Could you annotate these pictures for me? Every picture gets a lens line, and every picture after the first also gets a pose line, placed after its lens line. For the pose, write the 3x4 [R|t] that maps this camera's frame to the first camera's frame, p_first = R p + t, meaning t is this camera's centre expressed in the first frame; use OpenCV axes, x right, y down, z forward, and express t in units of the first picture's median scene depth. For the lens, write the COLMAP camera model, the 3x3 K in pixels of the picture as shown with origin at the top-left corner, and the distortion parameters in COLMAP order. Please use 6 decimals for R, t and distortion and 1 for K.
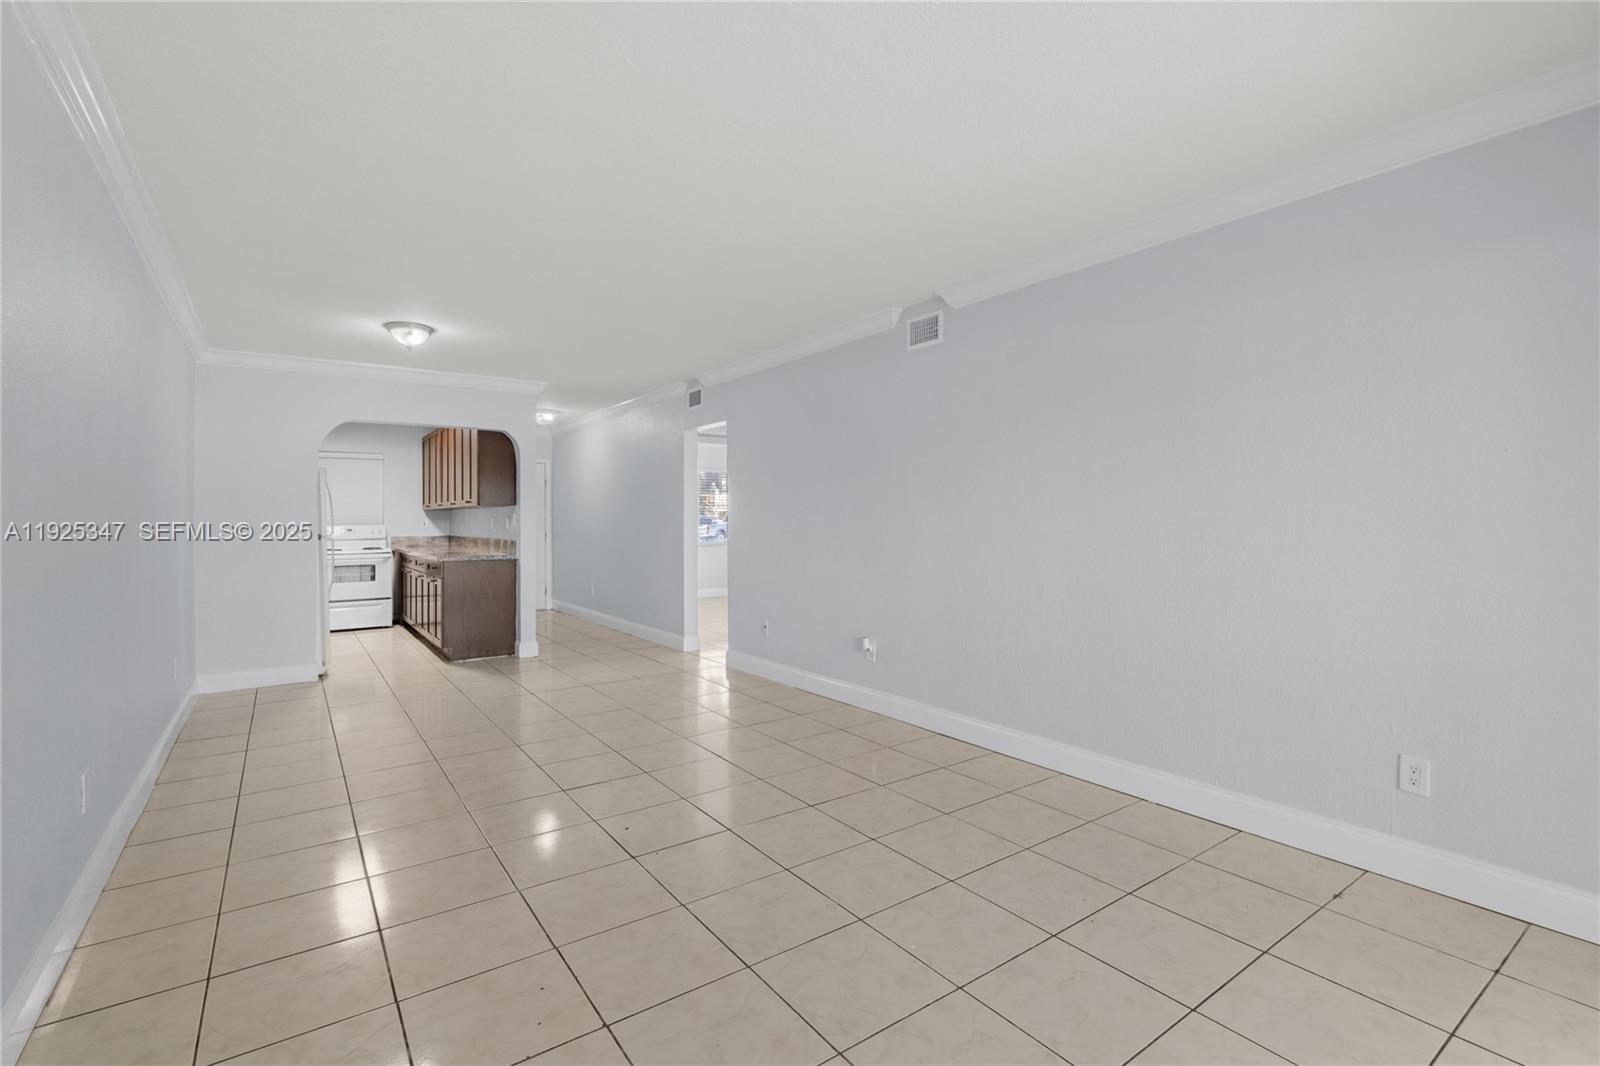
lens RADIAL K [[720.0, 0, 802.8], [0, 720.0, 516.7], [0, 0, 1]] dist [-0.004329, 0.000242]
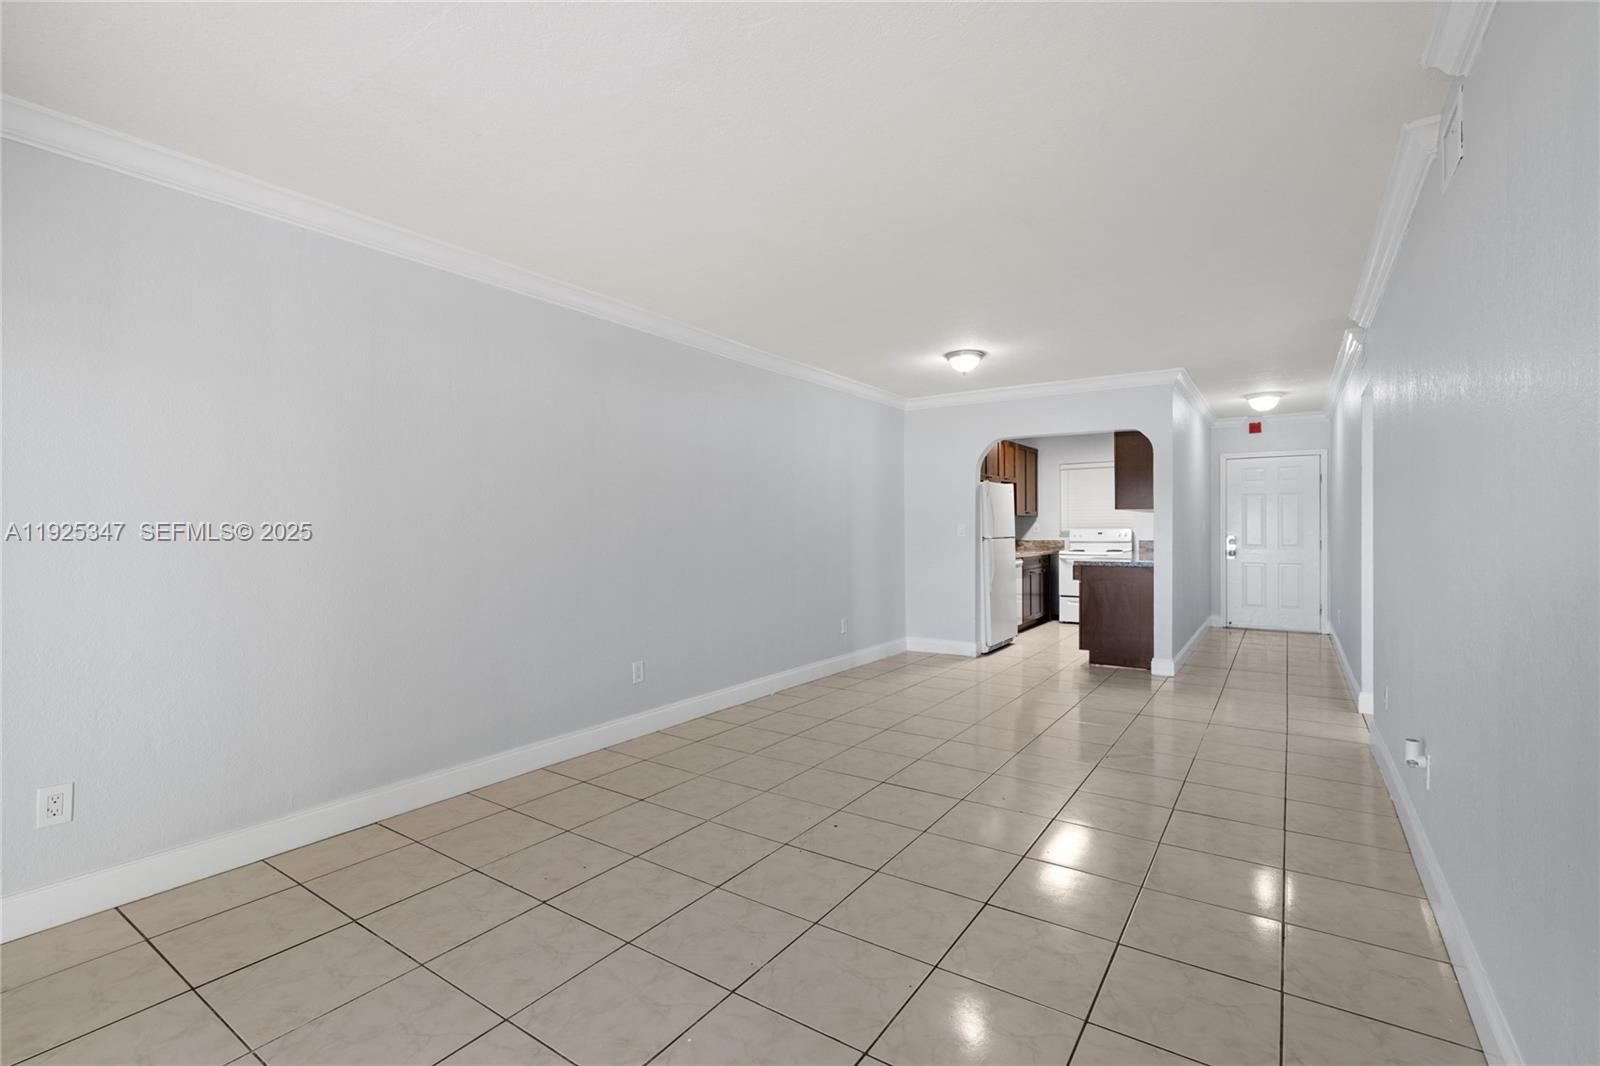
lens RADIAL K [[713.7, 0, 800.0], [0, 713.7, 533.0], [0, 0, 1]] dist [-0.017712, 0.000440]
pose [[0.349150, 0.012840, -0.936979, 0.292822], [0.005077, 0.999866, 0.015594, -0.001366], [0.937053, -0.010202, 0.349038, 0.255262]]
